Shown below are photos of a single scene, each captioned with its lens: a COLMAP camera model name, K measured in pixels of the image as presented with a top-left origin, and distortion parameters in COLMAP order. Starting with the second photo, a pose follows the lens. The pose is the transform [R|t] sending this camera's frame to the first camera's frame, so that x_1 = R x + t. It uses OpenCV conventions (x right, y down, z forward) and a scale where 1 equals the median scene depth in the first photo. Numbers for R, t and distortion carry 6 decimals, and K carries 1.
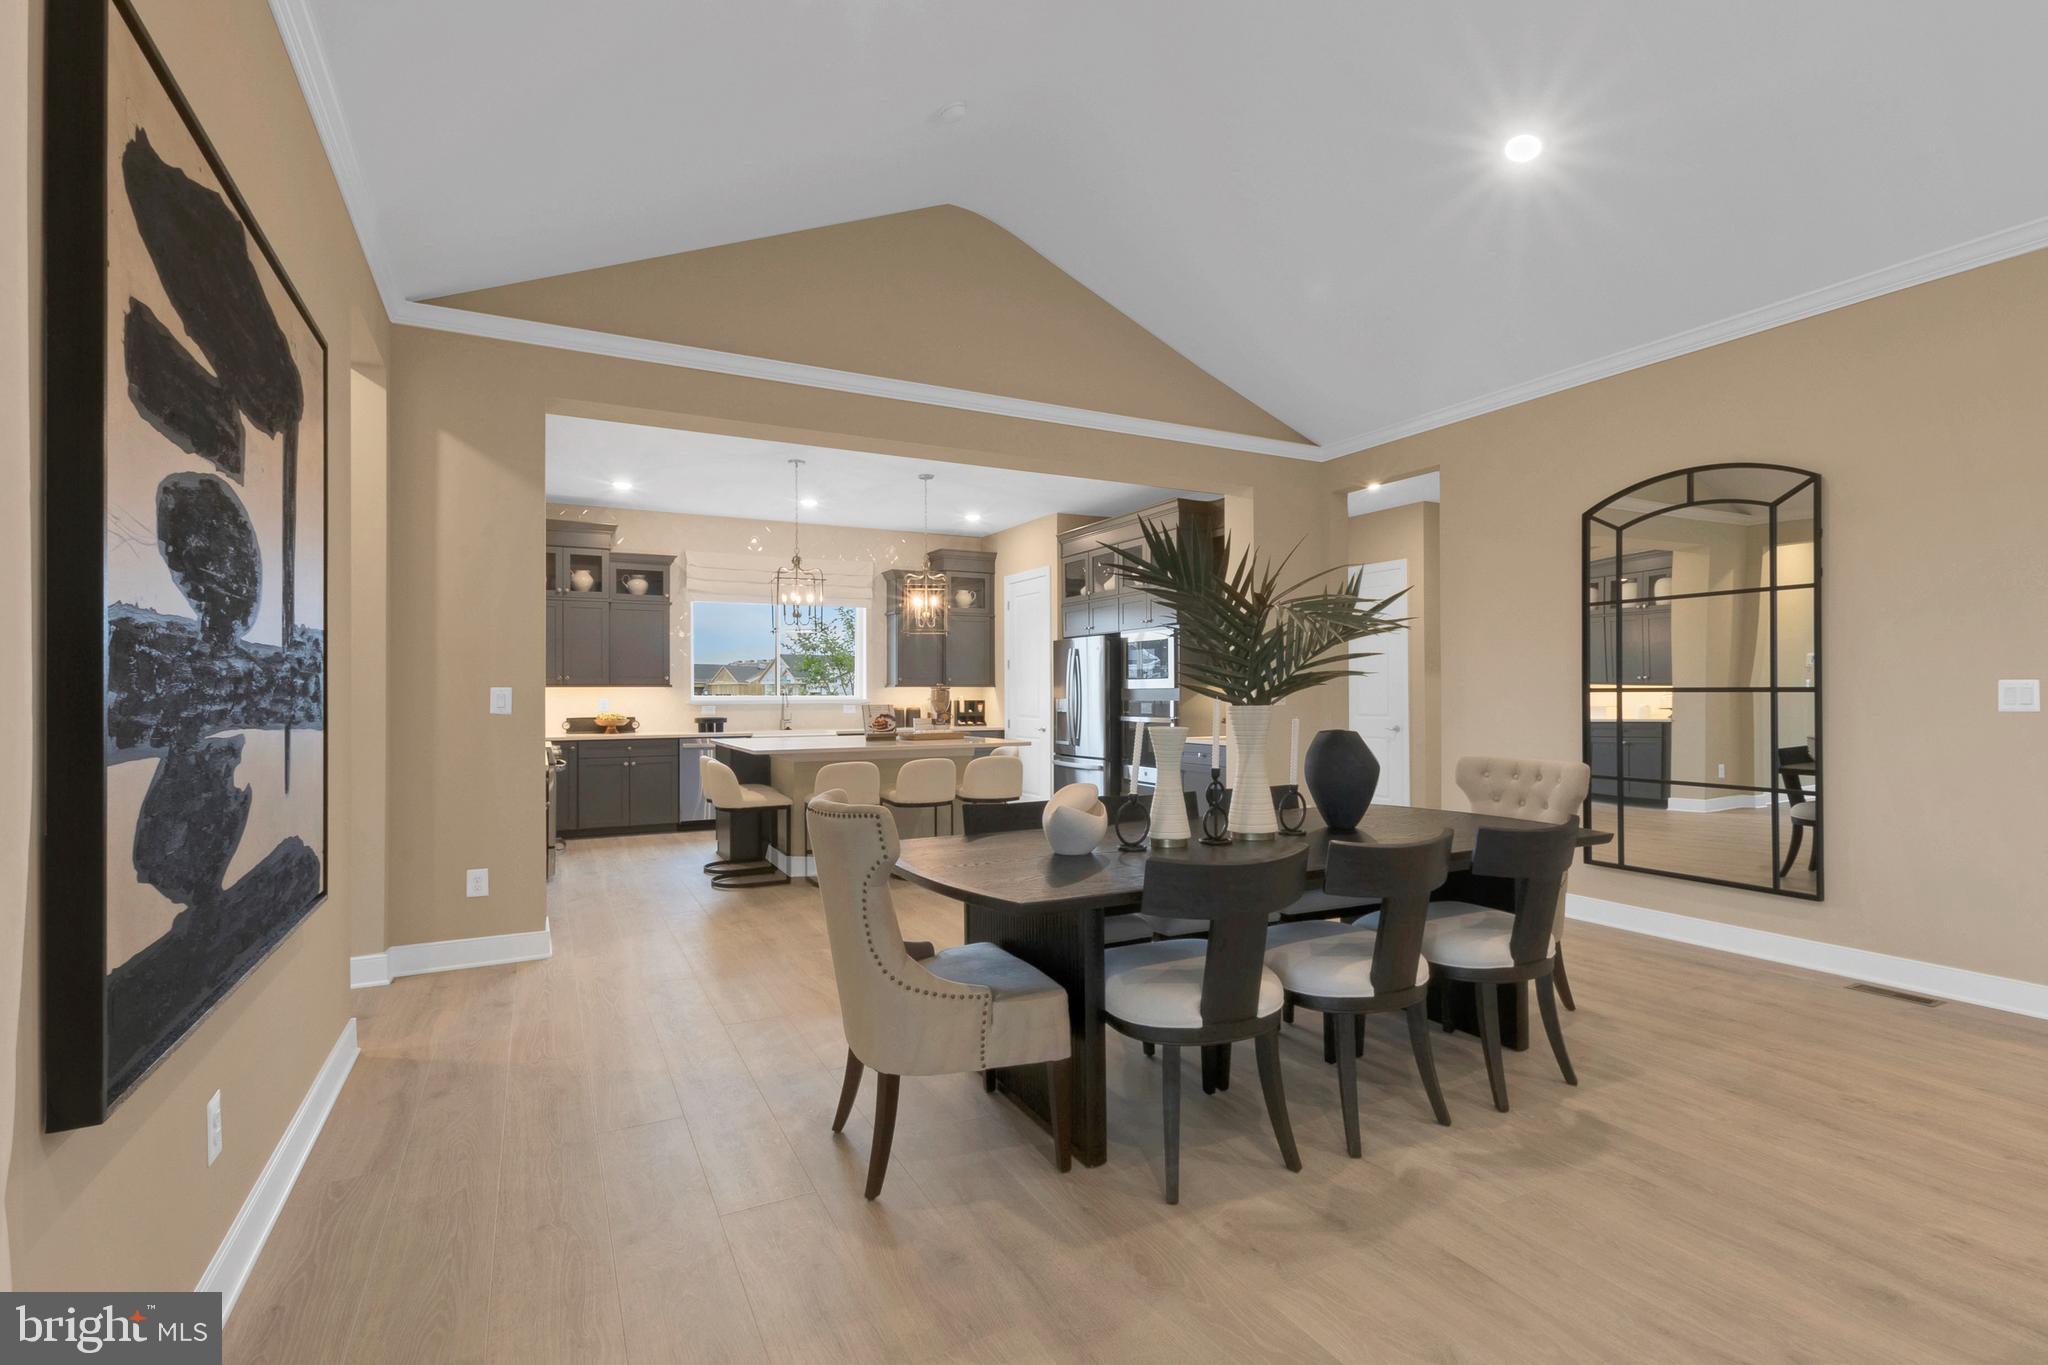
lens RADIAL K [[951.6, 0, 1023.7], [0, 951.6, 686.2], [0, 0, 1]] dist [0.012584, -0.001837]
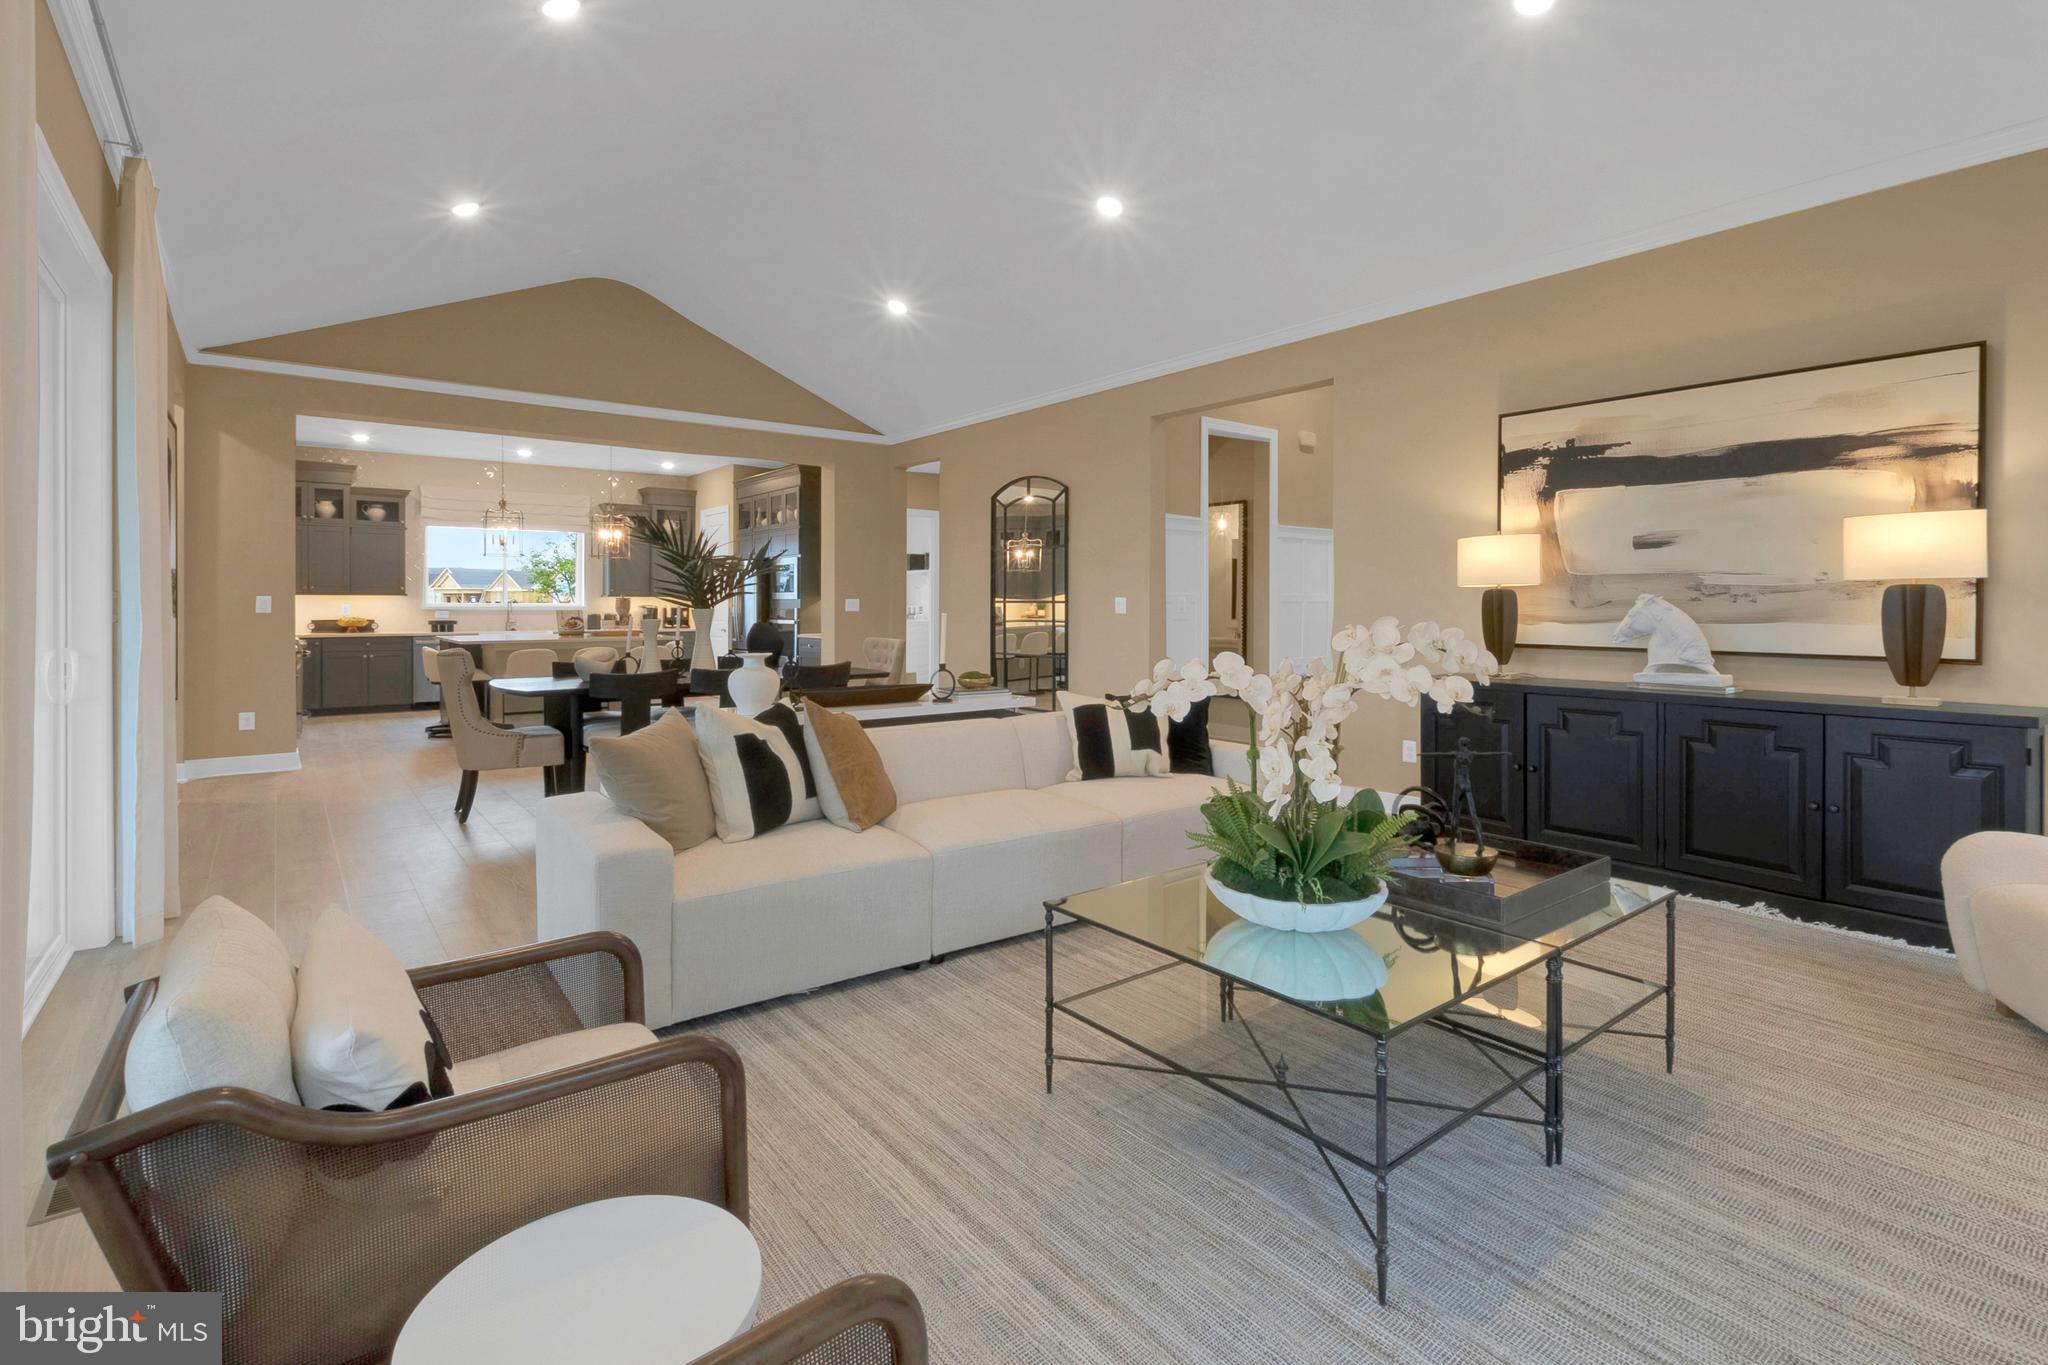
lens RADIAL K [[951.6, 0, 1023.7], [0, 951.6, 610.5], [0, 0, 1]] dist [0.012584, -0.001837]
pose [[0.981227, 0.004389, 0.192806, 0.188459], [-0.007034, 0.999890, 0.013037, -0.001599], [-0.192727, -0.014148, 0.981150, -0.398098]]
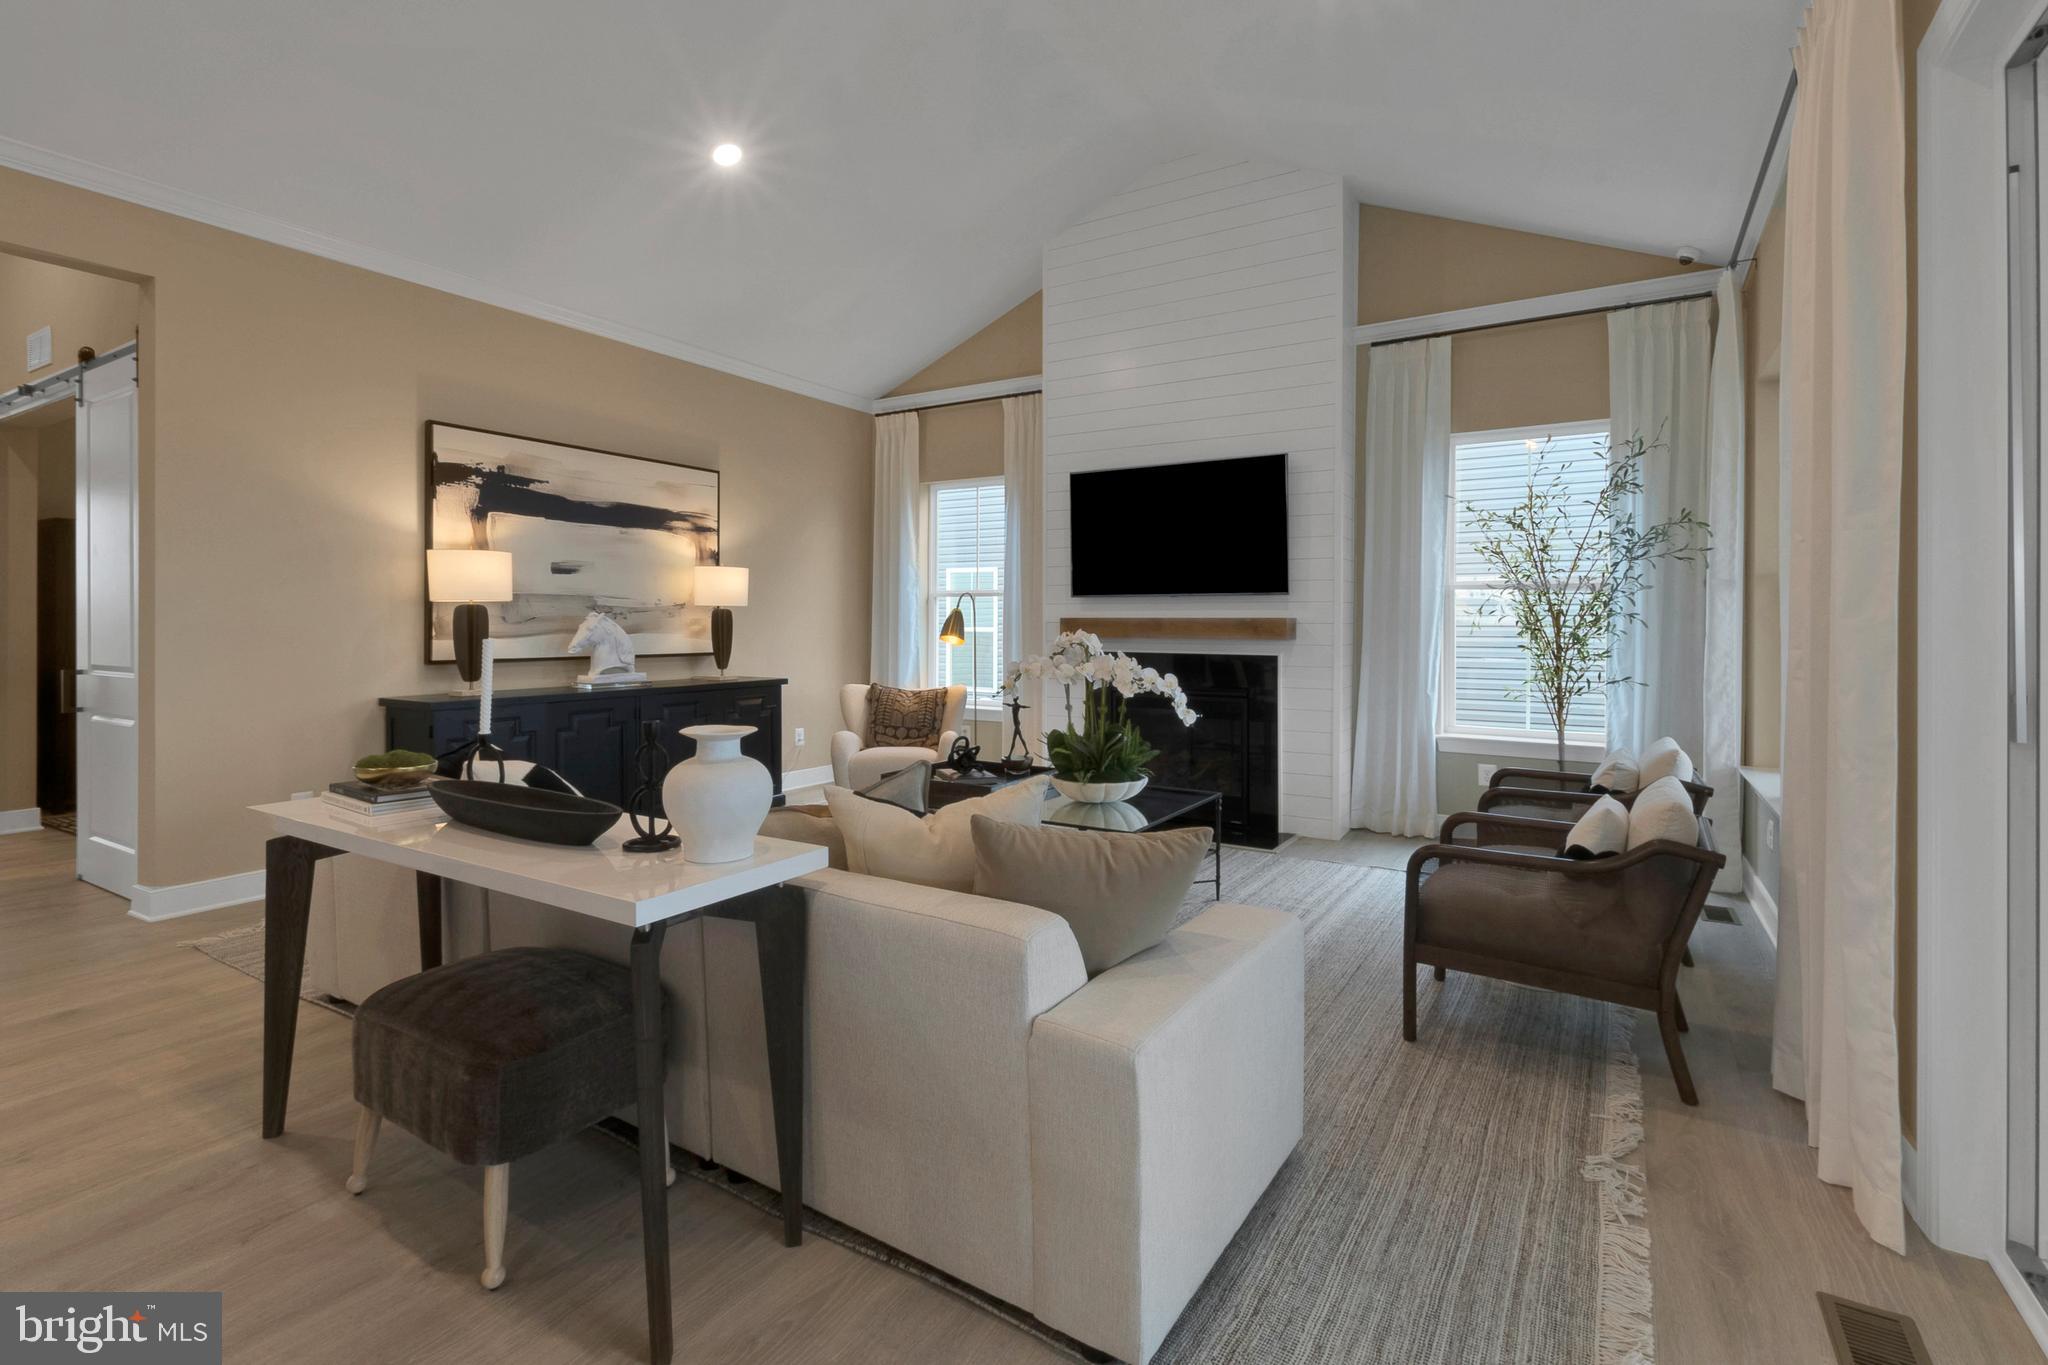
lens RADIAL K [[951.6, 0, 1044.9], [0, 951.6, 628.6], [0, 0, 1]] dist [0.012584, -0.001837]
pose [[-0.536273, -0.004135, 0.844034, -0.563811], [-0.007771, 0.999970, -0.000038, 0.010151], [-0.844009, -0.006579, -0.536289, 1.077126]]
